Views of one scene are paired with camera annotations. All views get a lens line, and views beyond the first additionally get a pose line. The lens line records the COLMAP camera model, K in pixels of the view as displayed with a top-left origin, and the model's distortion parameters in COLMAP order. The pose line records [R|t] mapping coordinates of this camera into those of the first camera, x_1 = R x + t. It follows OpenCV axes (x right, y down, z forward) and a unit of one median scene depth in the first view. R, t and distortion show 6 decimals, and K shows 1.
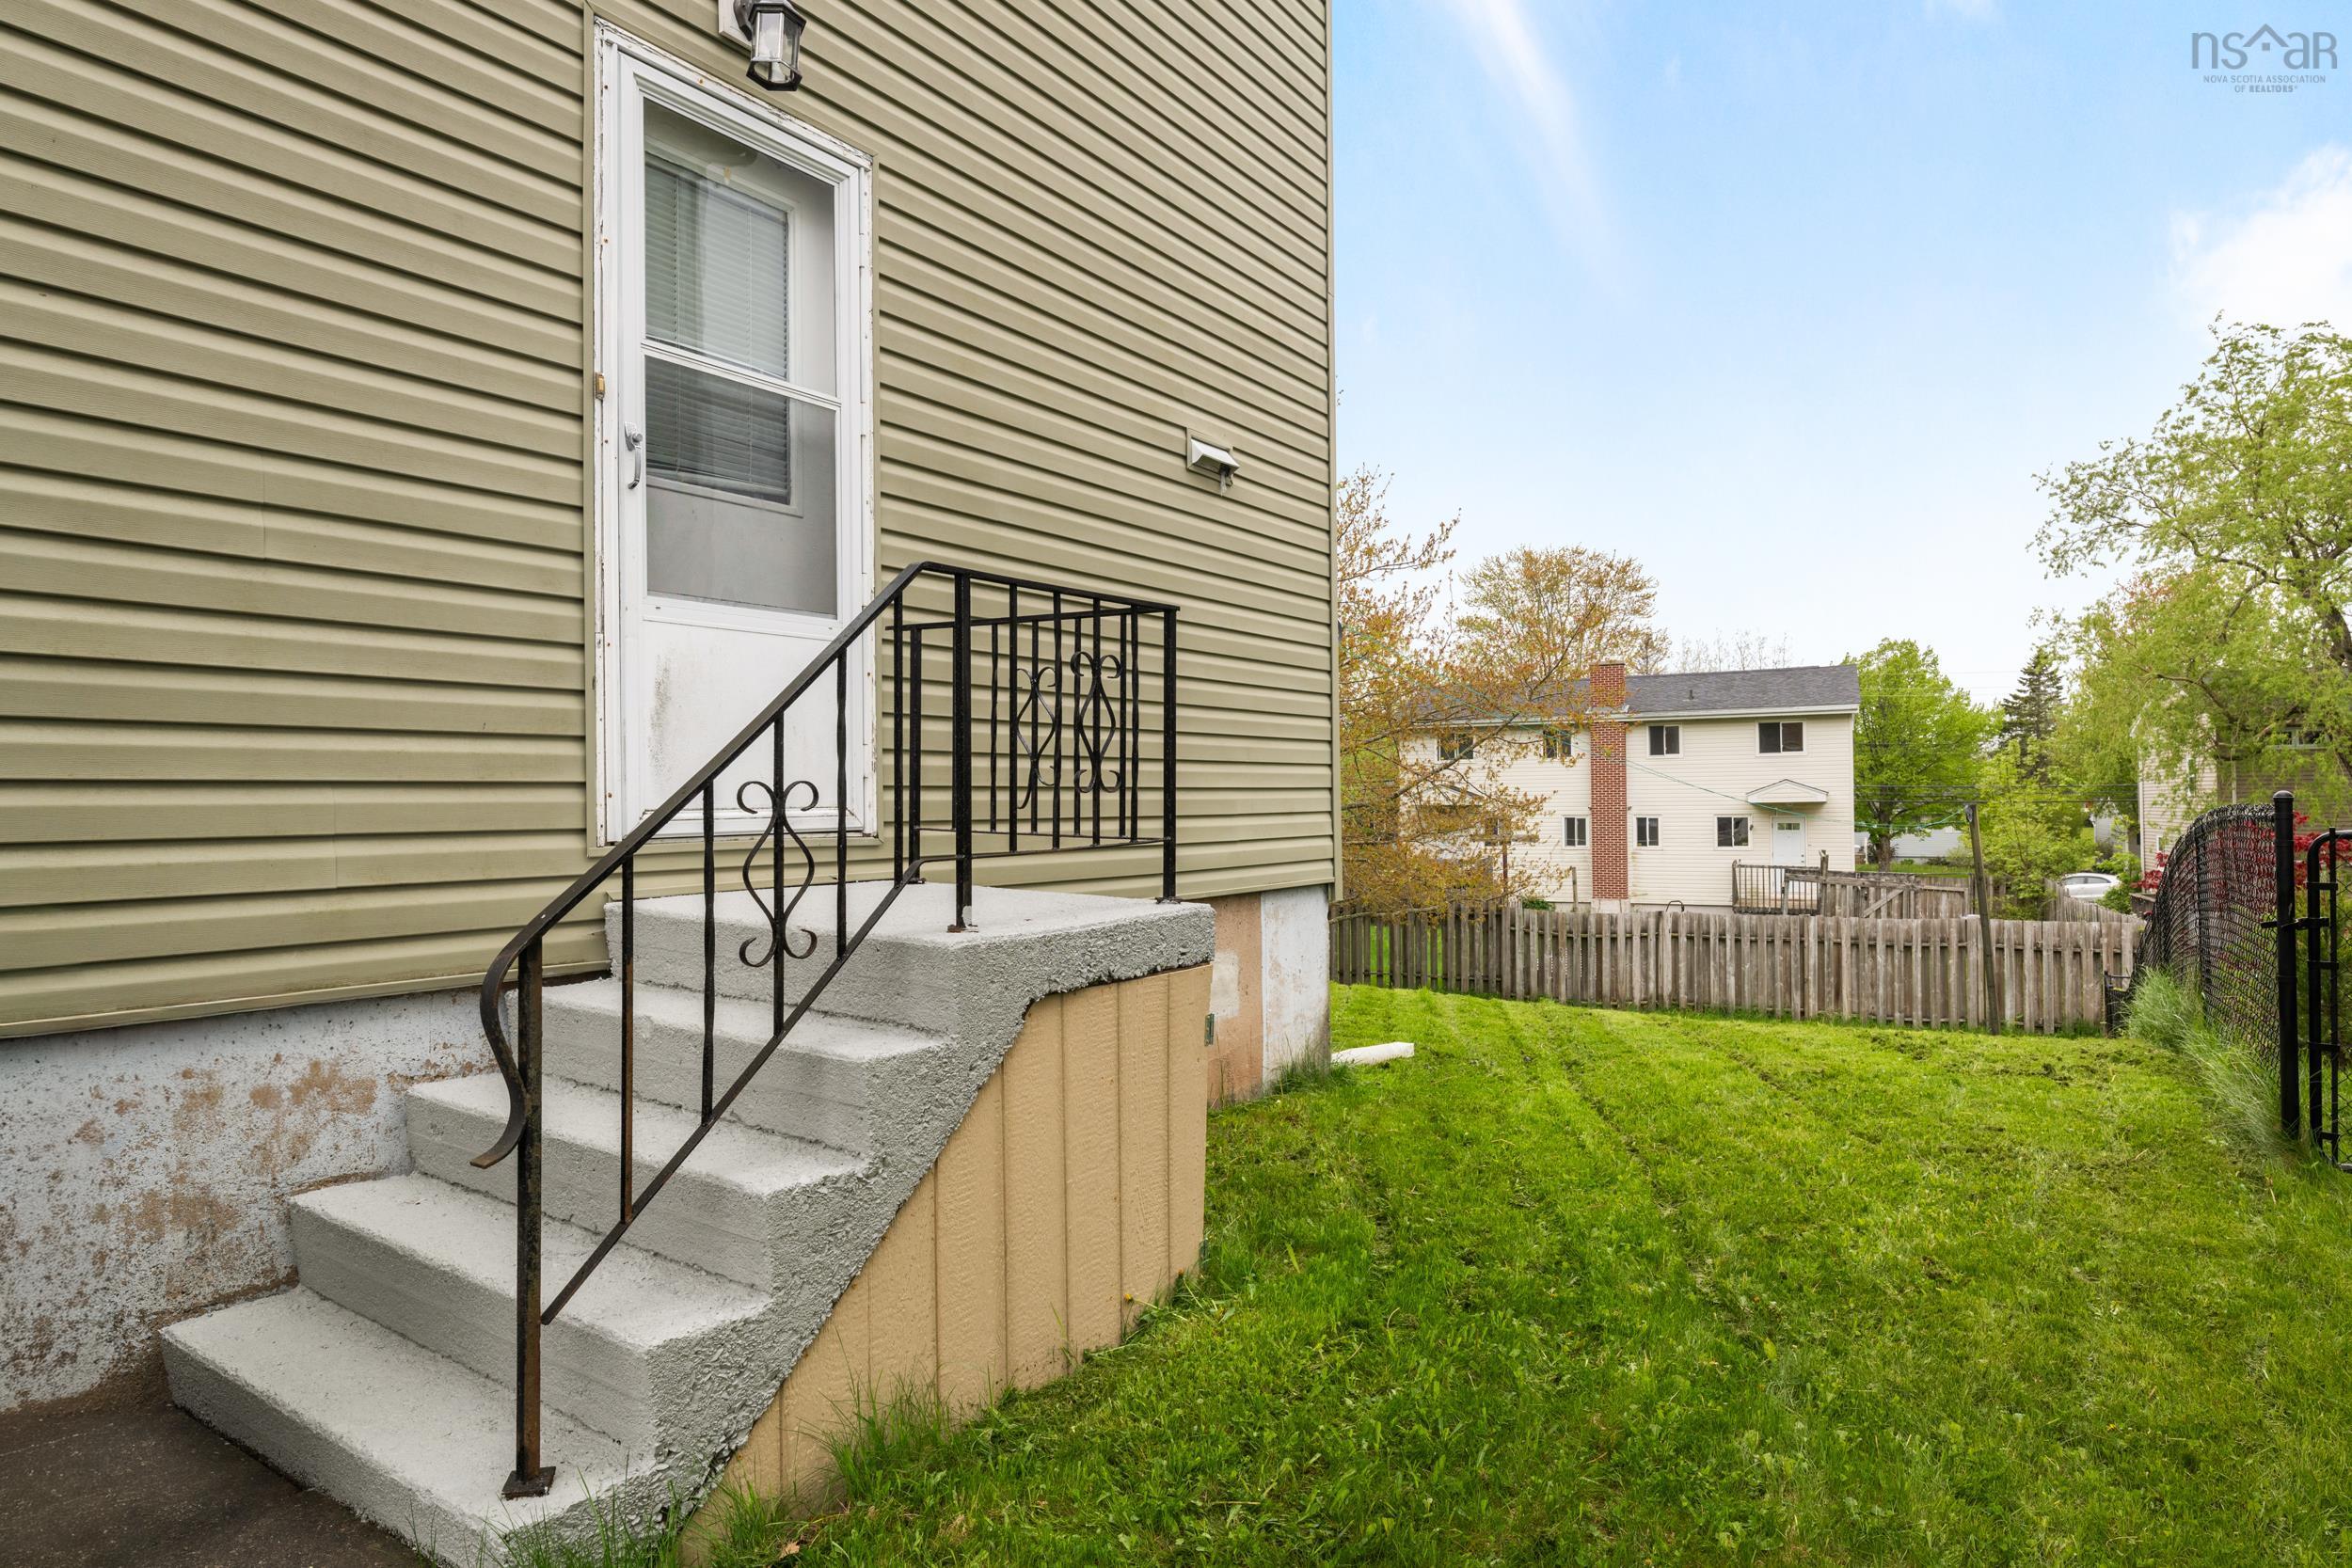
lens RADIAL K [[1307.1, 0, 1162.8], [0, 1307.1, 798.1], [0, 0, 1]] dist [-0.001135, -0.001290]
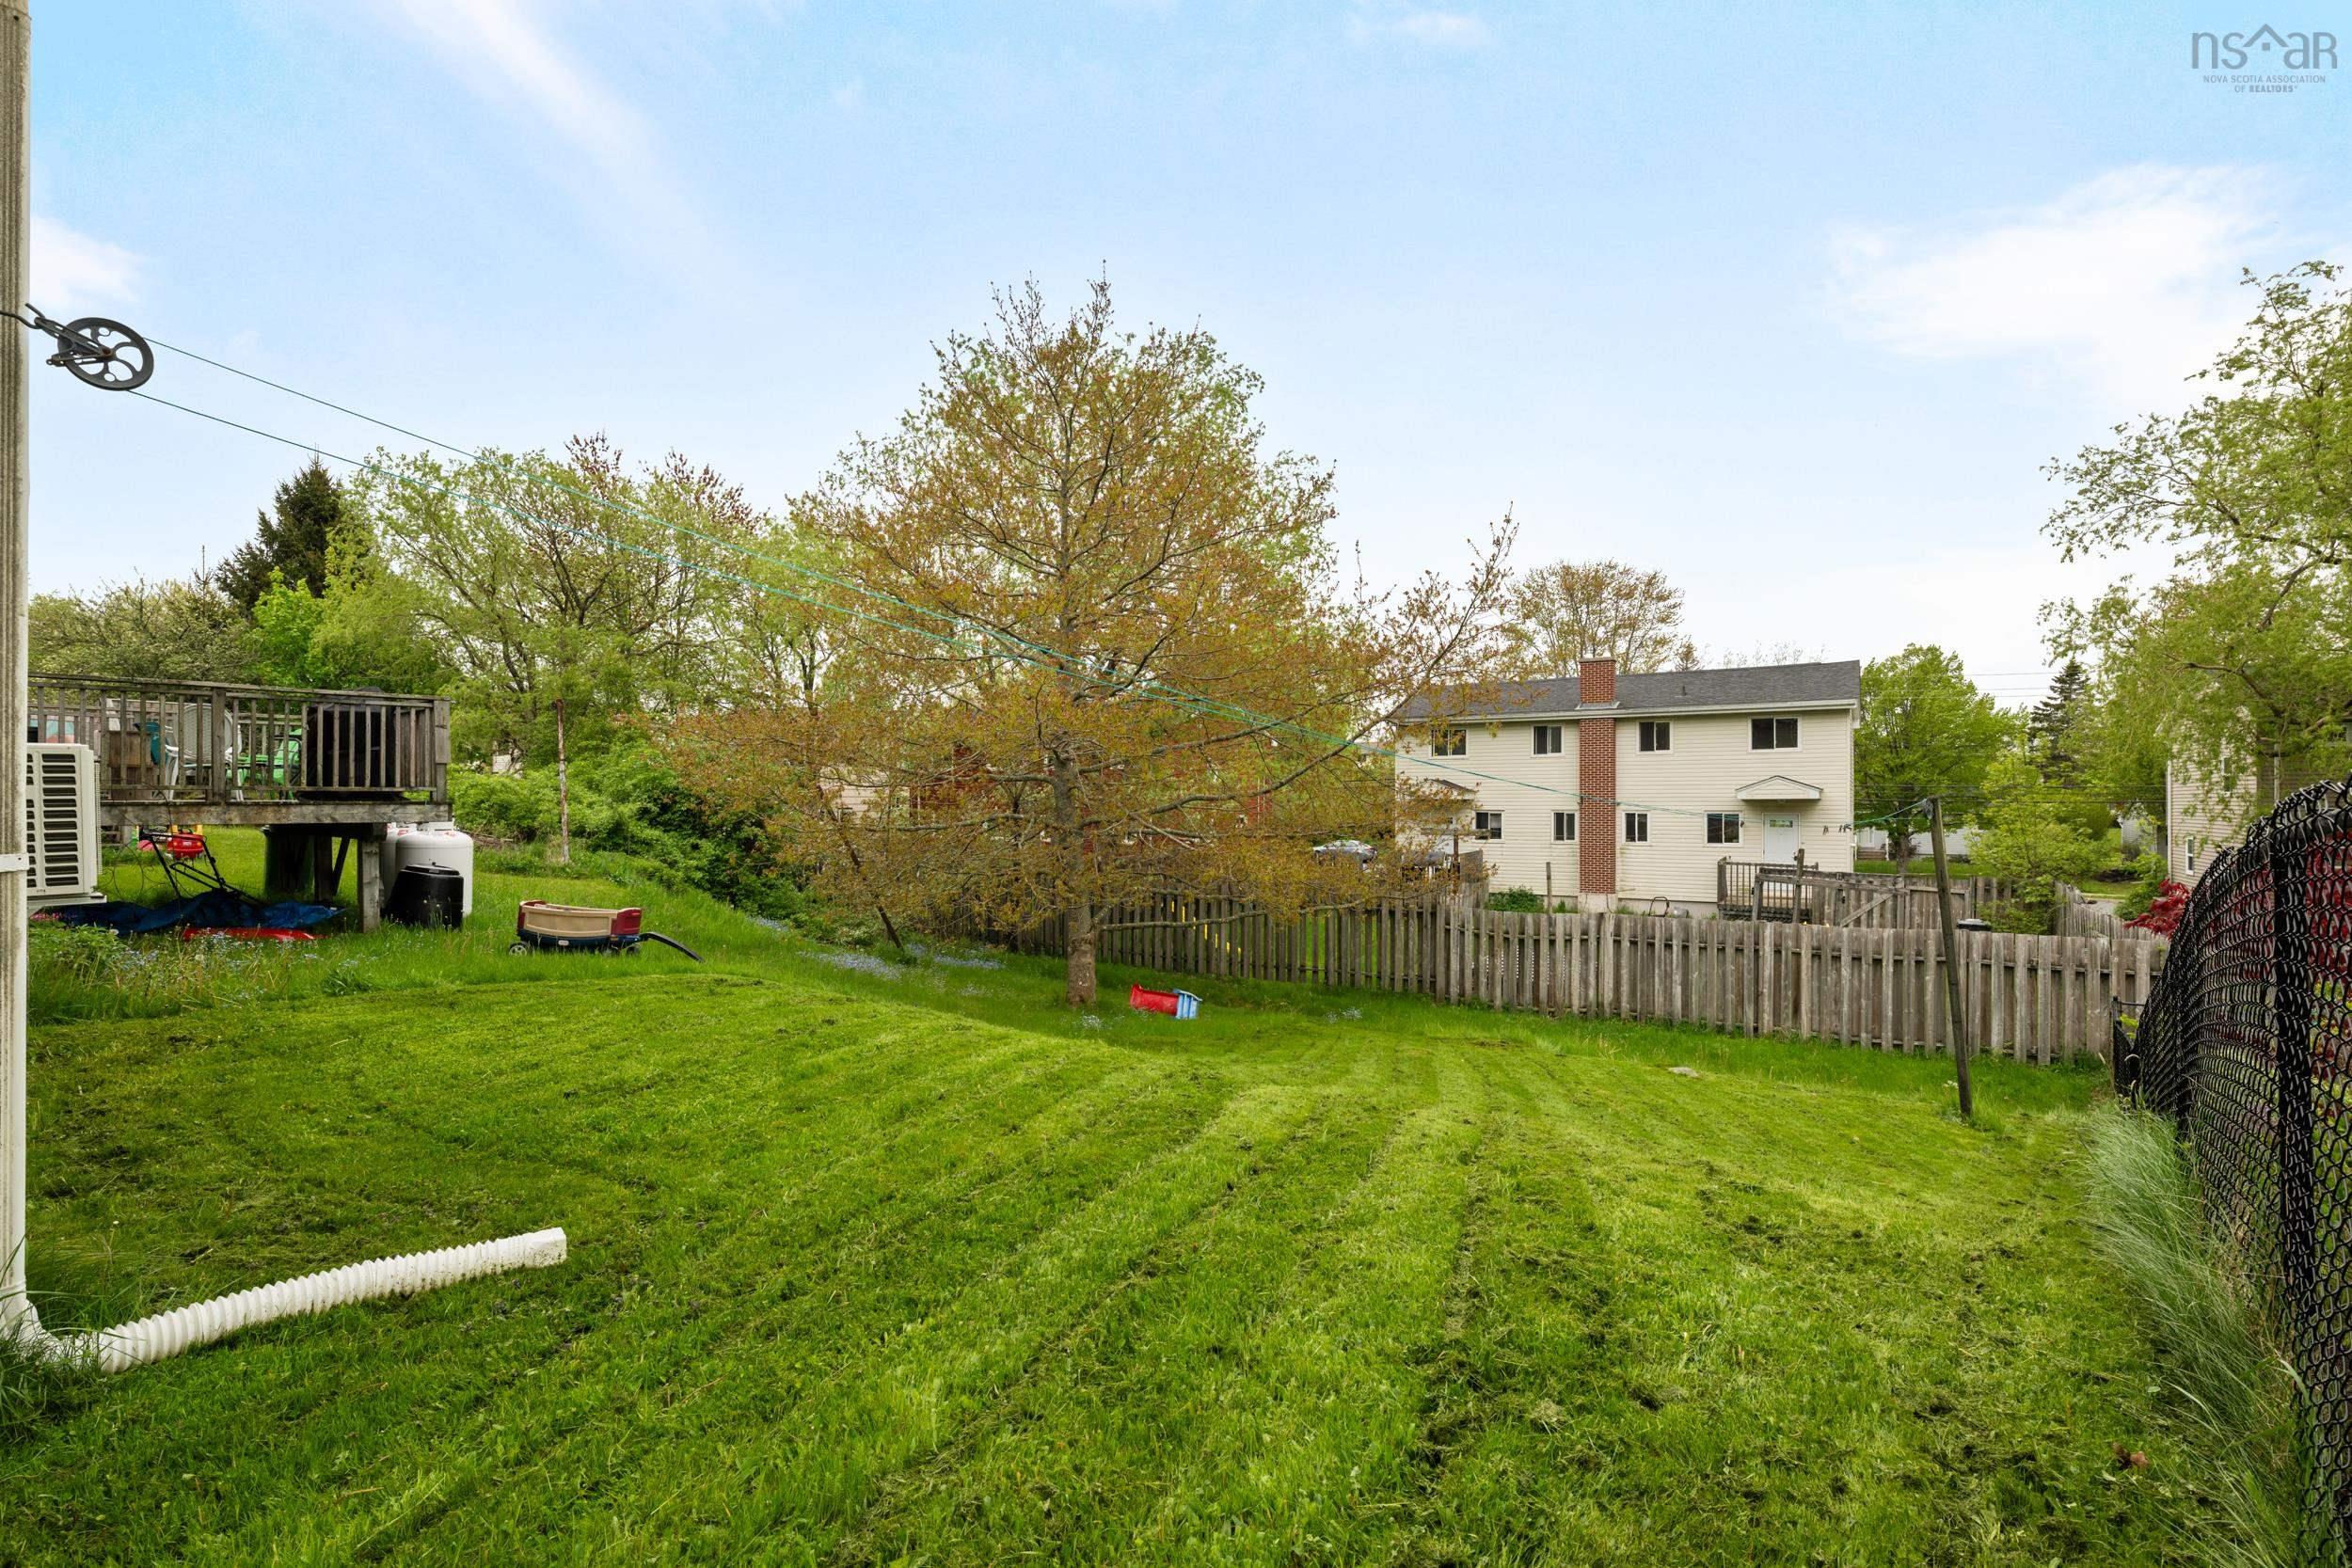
lens RADIAL K [[1102.6, 0, 1172.2], [0, 1102.6, 800.7], [0, 0, 1]] dist [0.001520, 0.000387]
pose [[0.995407, 0.009939, -0.095211, 0.120832], [-0.009263, 0.999929, 0.007538, 0.002981], [0.095279, -0.006622, 0.995429, 0.152980]]
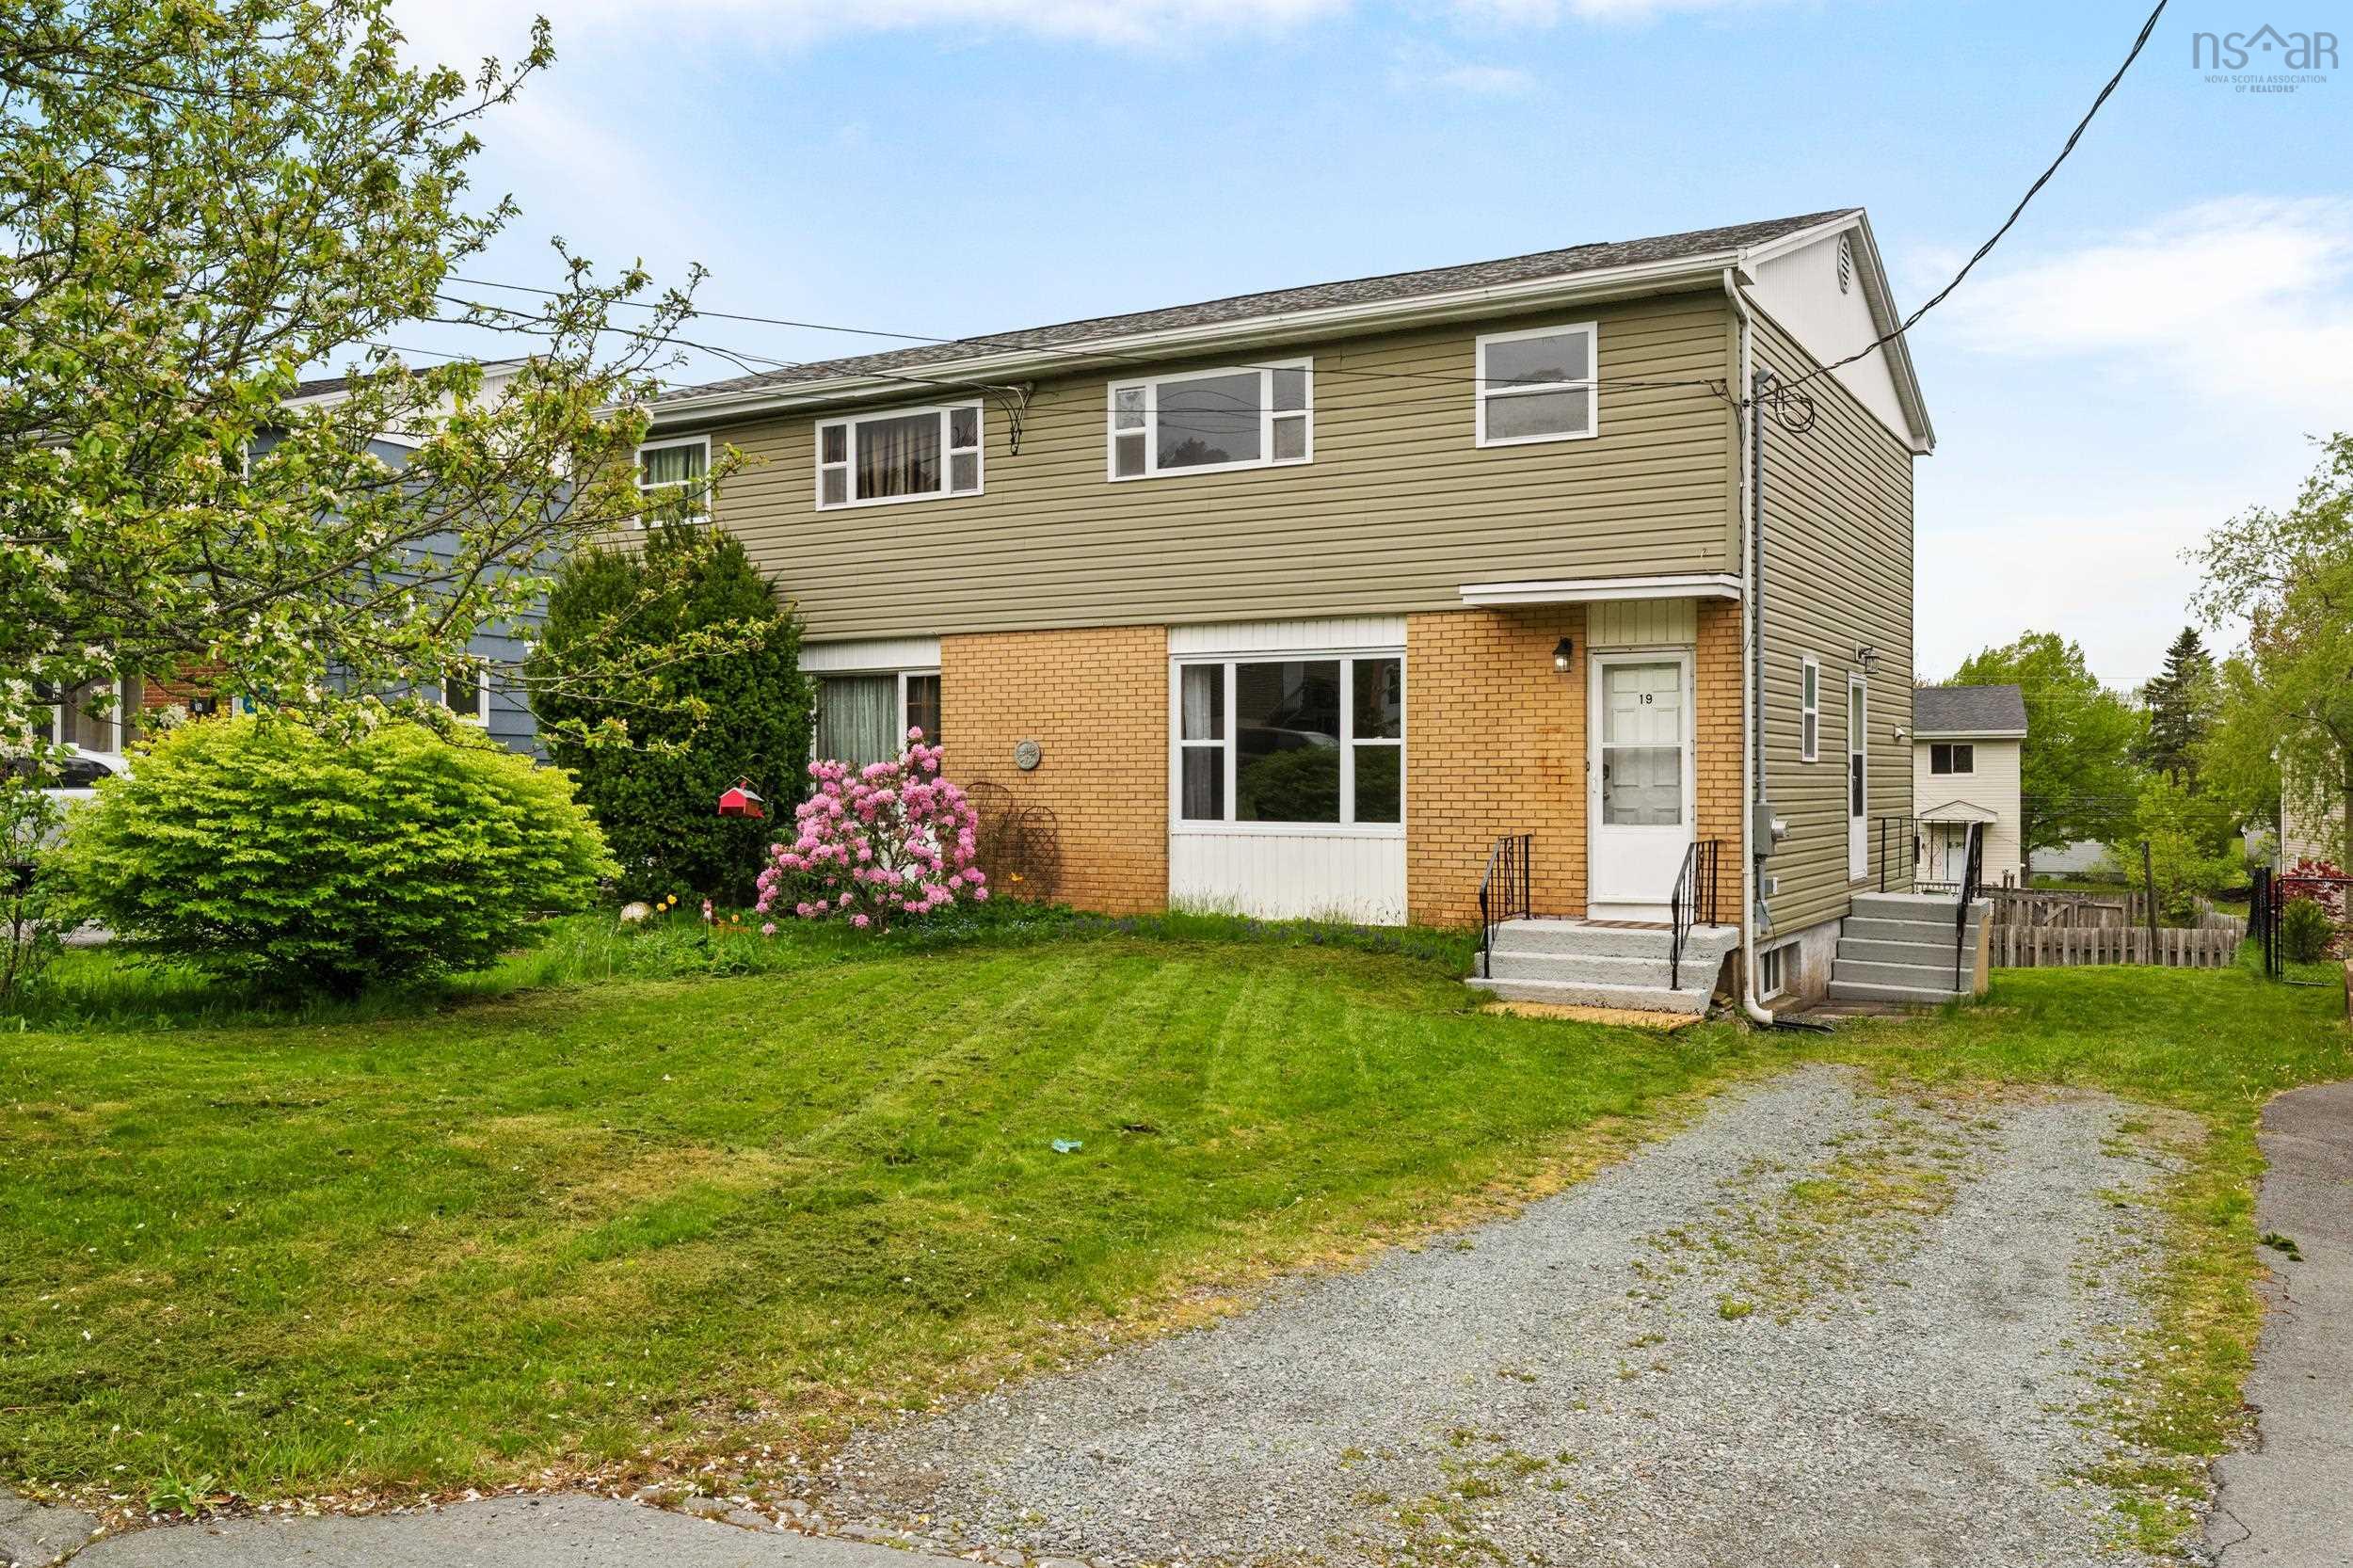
lens RADIAL K [[1837.8, 0, 1183.5], [0, 1837.8, 766.6], [0, 0, 1]] dist [0.003687, -0.001458]
pose [[0.995757, 0.010369, 0.091433, -0.329915], [-0.009658, 0.999920, -0.008220, -0.027777], [-0.091511, 0.007302, 0.995777, -0.489109]]
